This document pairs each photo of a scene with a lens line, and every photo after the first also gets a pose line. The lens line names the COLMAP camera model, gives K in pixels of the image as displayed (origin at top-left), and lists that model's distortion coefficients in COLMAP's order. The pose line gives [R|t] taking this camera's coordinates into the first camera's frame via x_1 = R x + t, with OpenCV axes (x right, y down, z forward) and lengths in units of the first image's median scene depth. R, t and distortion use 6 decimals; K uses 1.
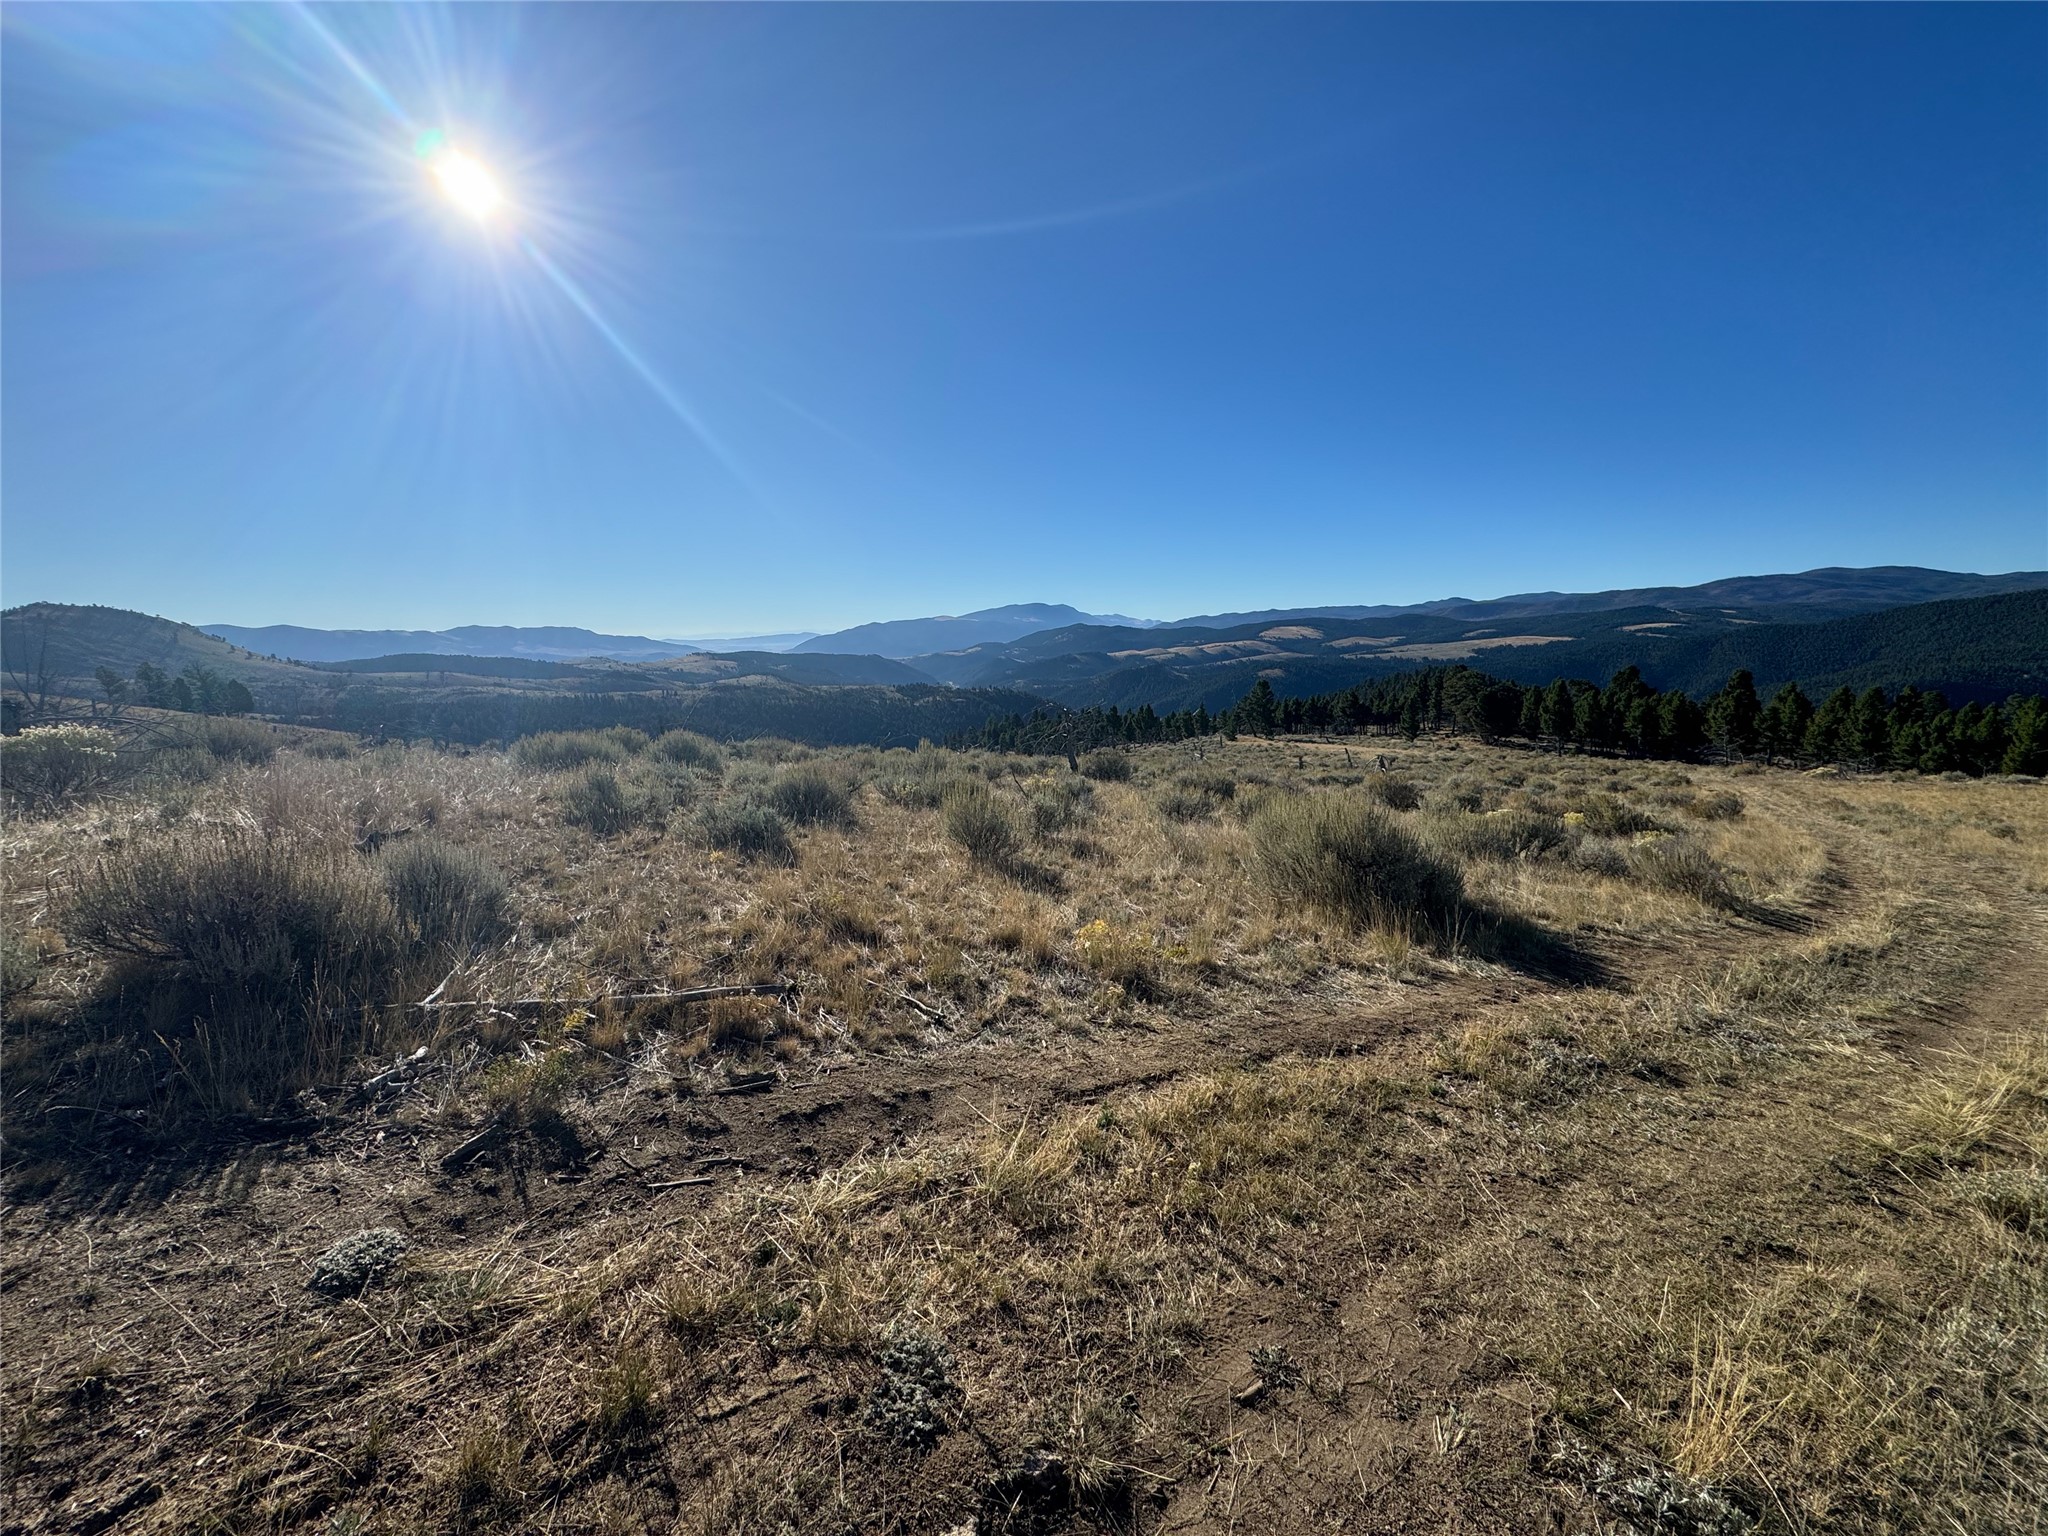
lens RADIAL K [[812.6, 0, 1025.0], [0, 812.6, 770.9], [0, 0, 1]] dist [0.000775, 0.000039]
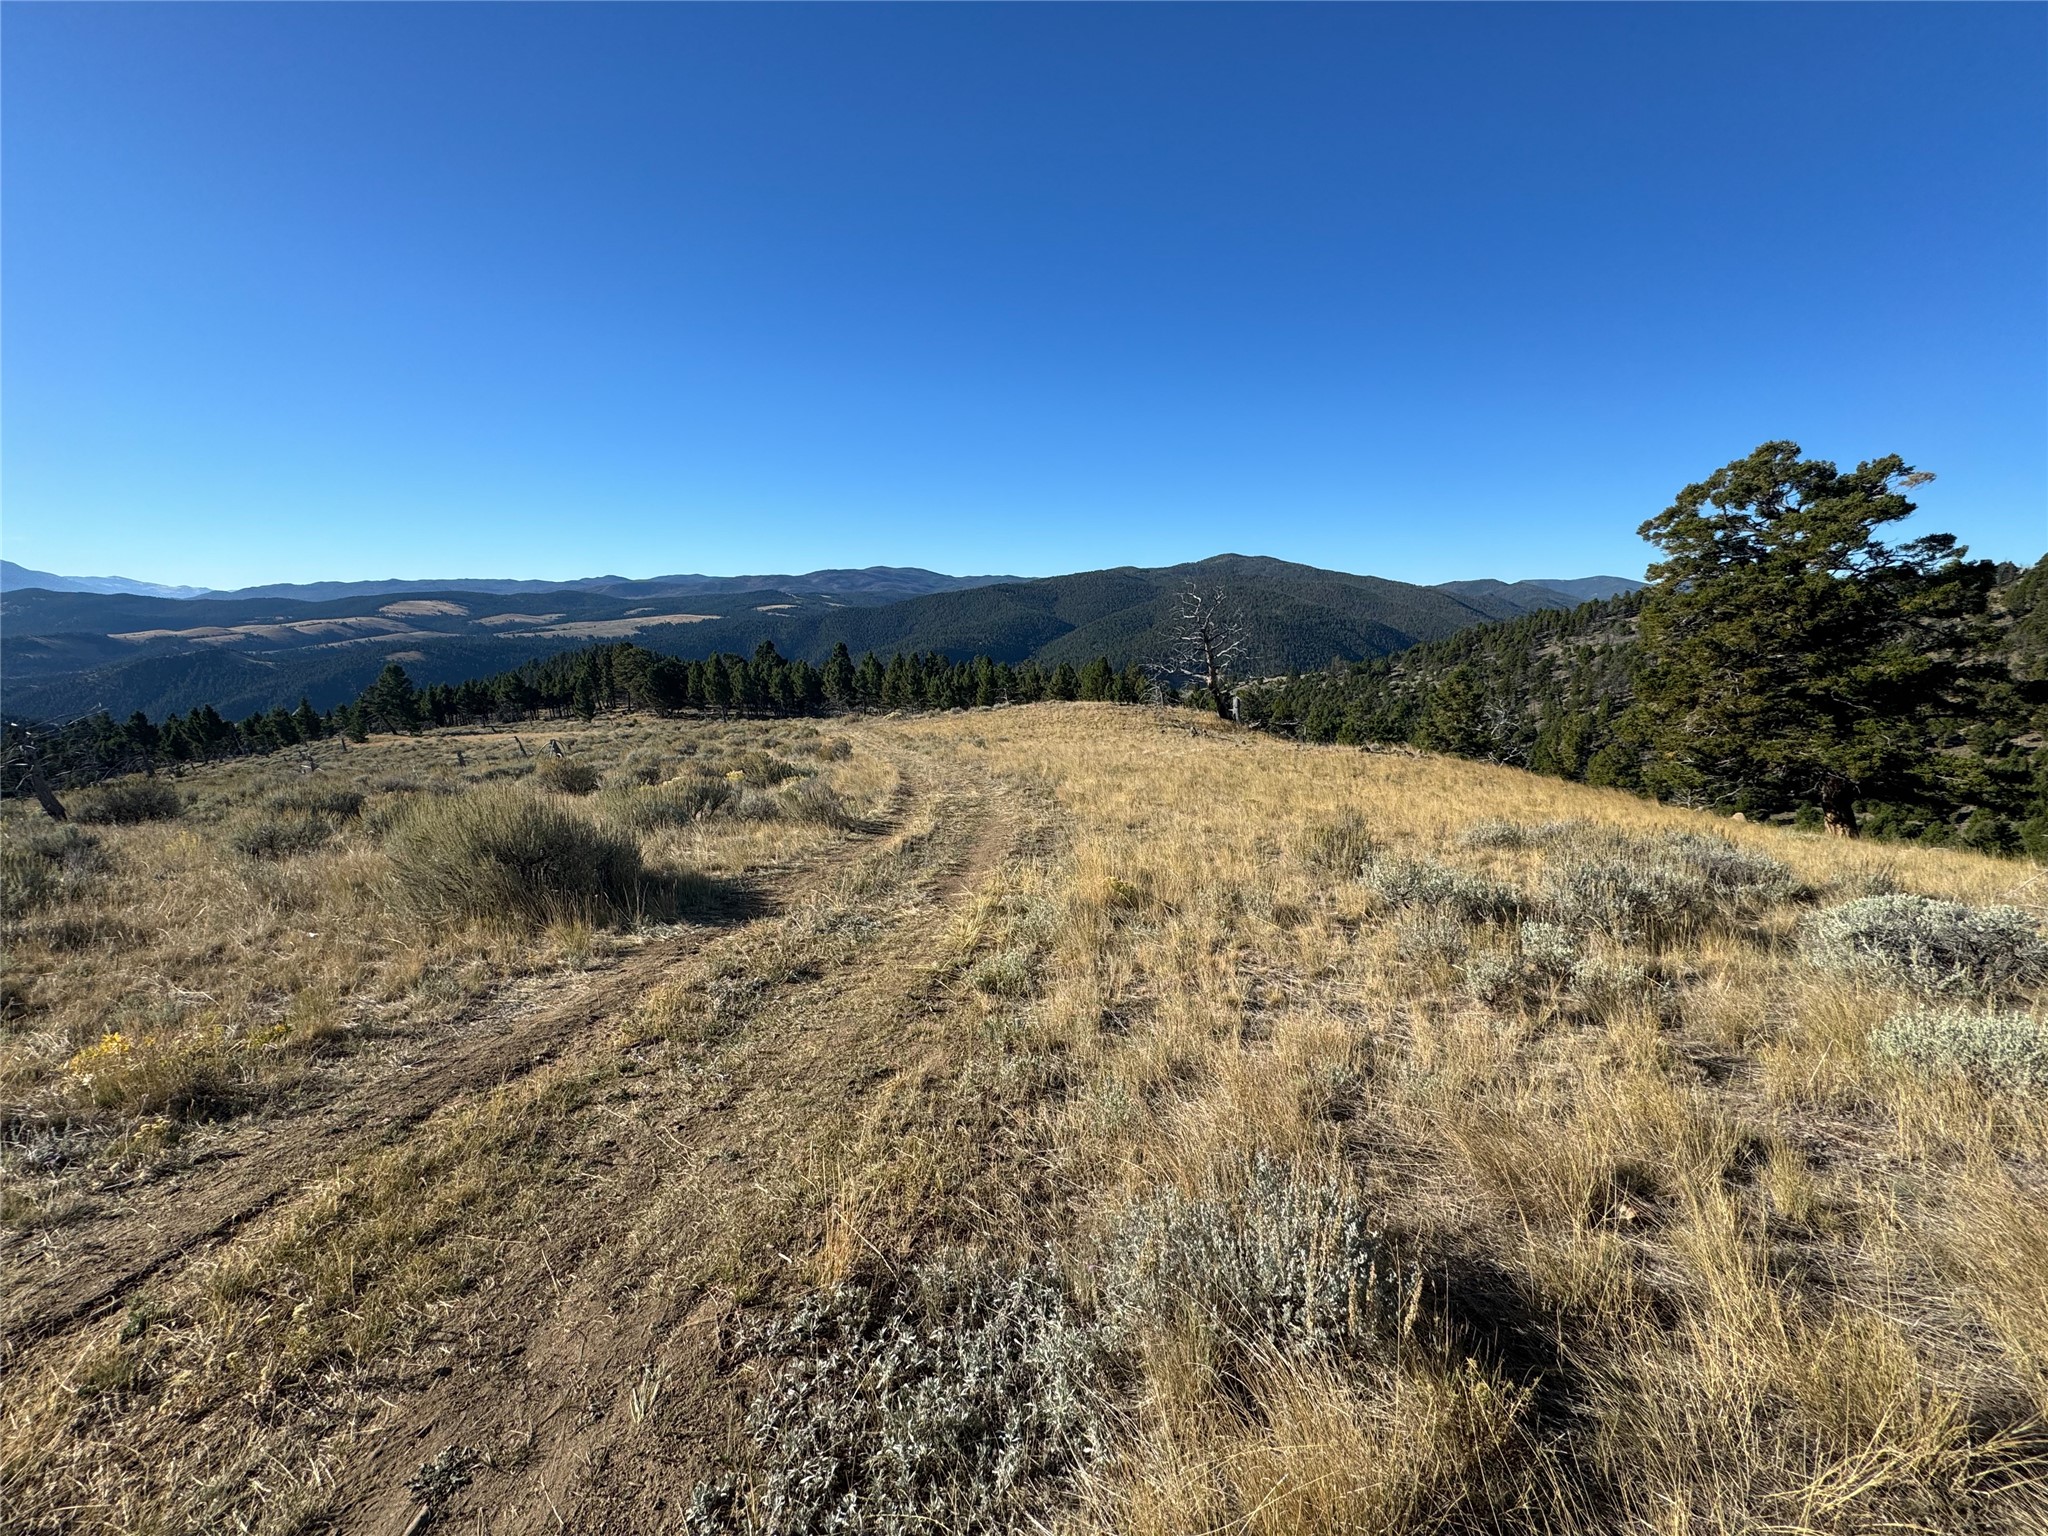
lens RADIAL K [[812.6, 0, 1022.4], [0, 812.6, 771.9], [0, 0, 1]] dist [0.000775, 0.000039]
pose [[0.592618, -0.144984, 0.792328, 0.046316], [0.123056, 0.988416, 0.088826, 0.003775], [-0.796028, 0.044861, 0.603595, -0.010872]]
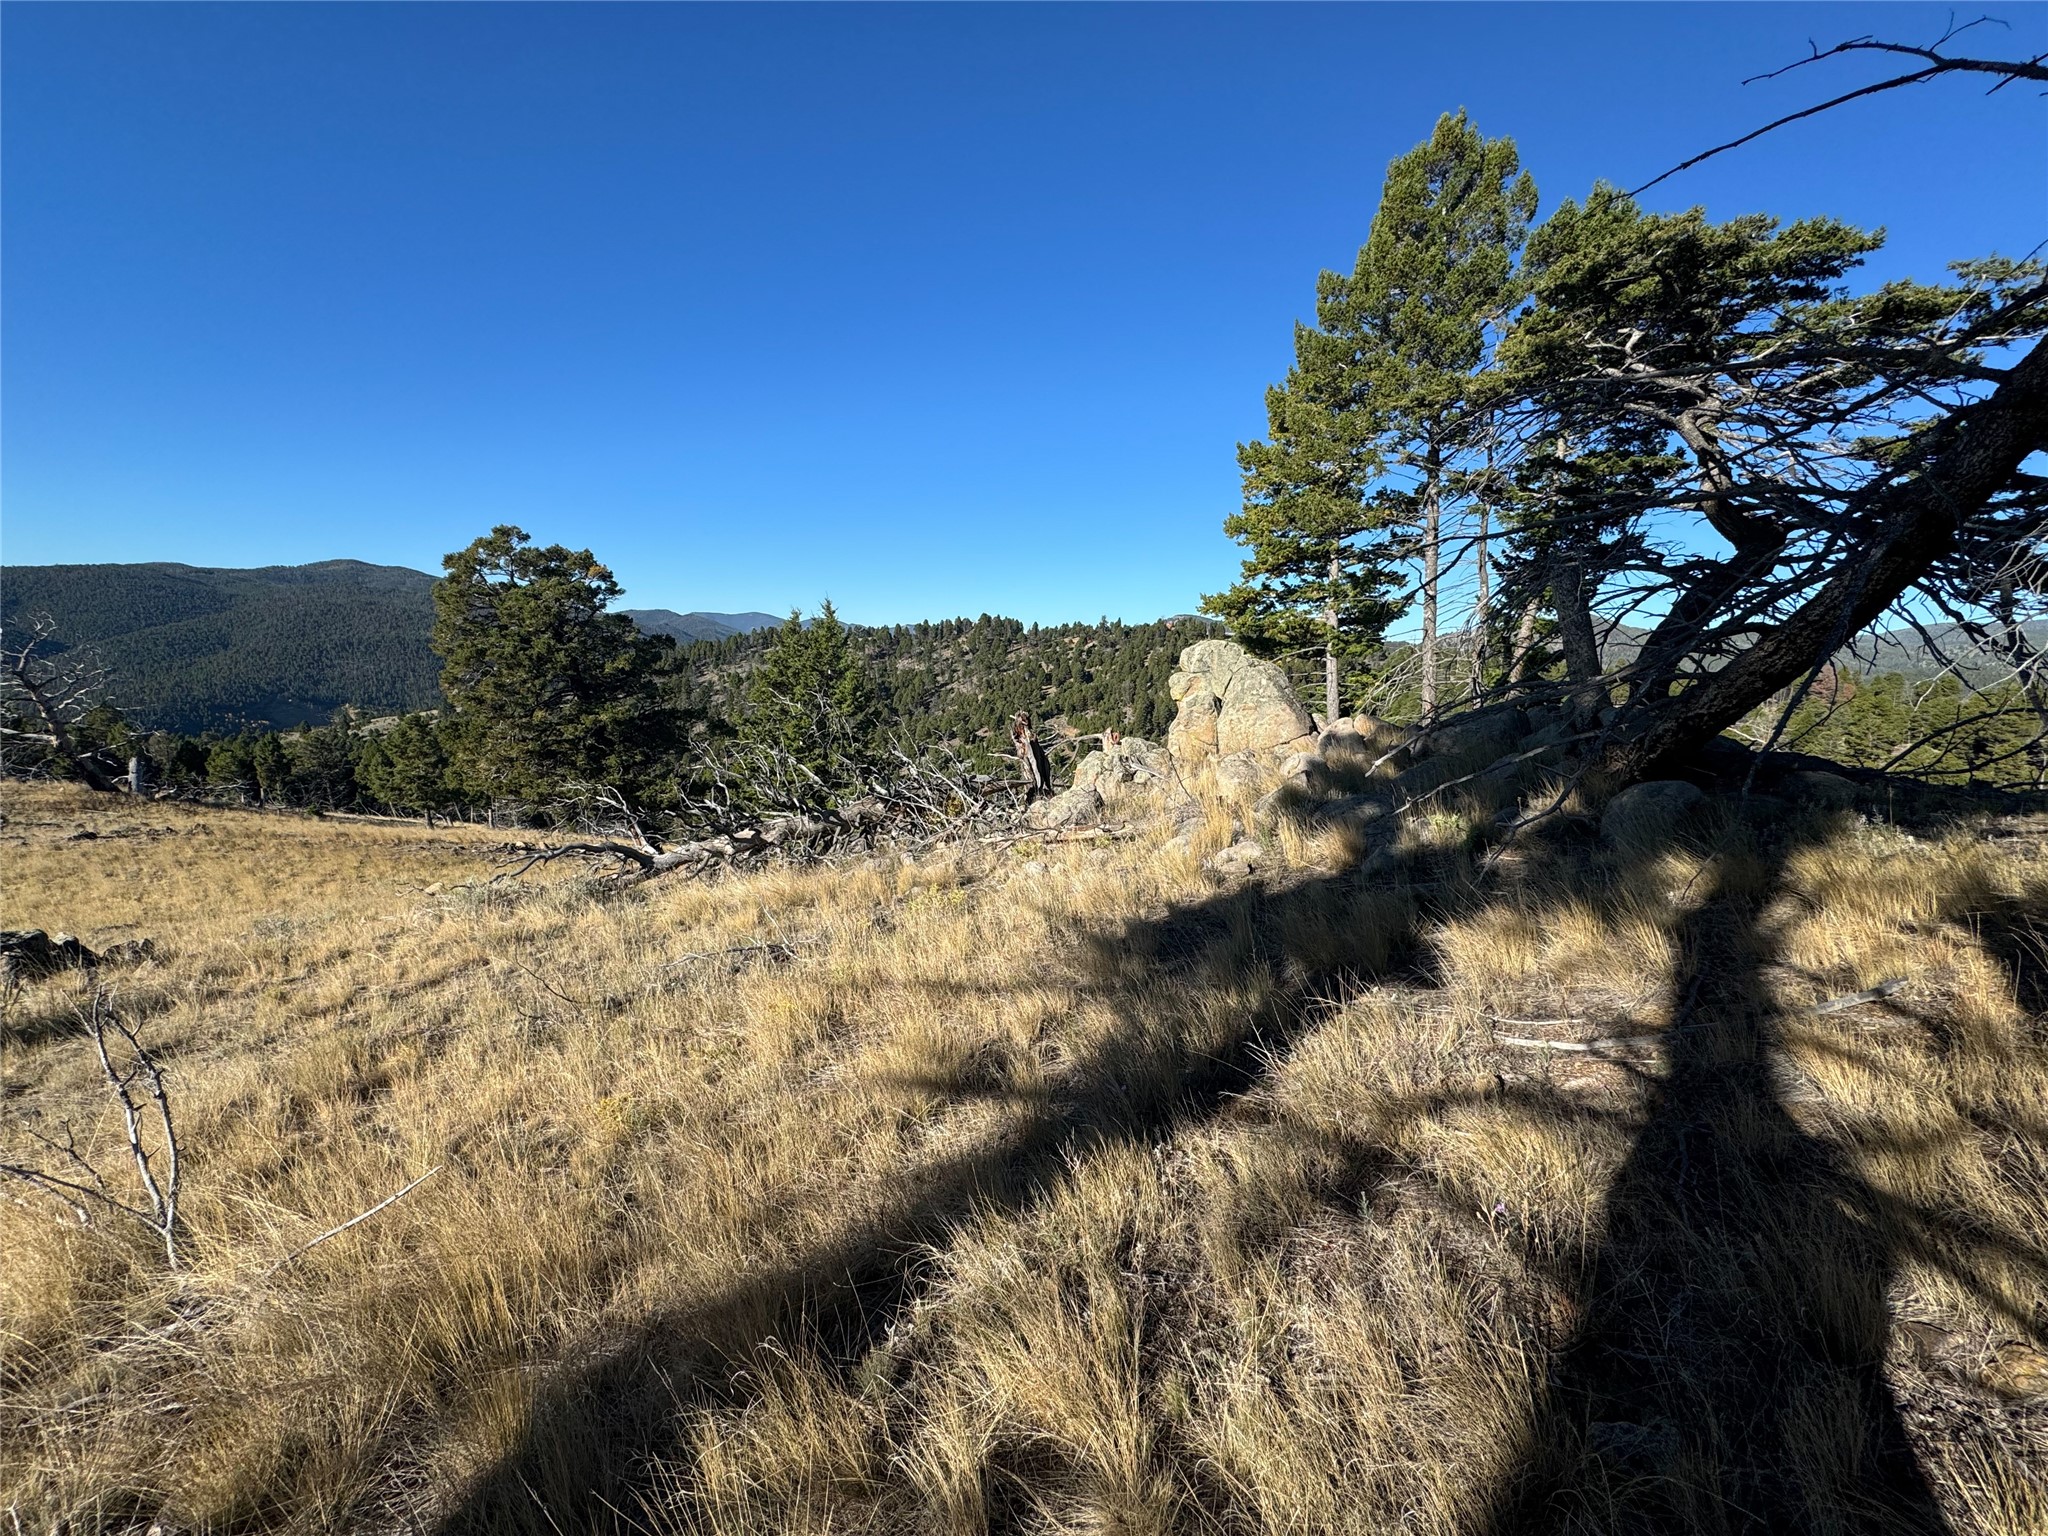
lens RADIAL K [[812.6, 0, 1024.3], [0, 812.6, 767.9], [0, 0, 1]] dist [0.000775, 0.000039]
pose [[-0.283999, -0.134337, 0.949367, 0.088814], [0.129693, 0.975655, 0.176854, 0.050600], [-0.950013, 0.173353, -0.259662, -0.783493]]
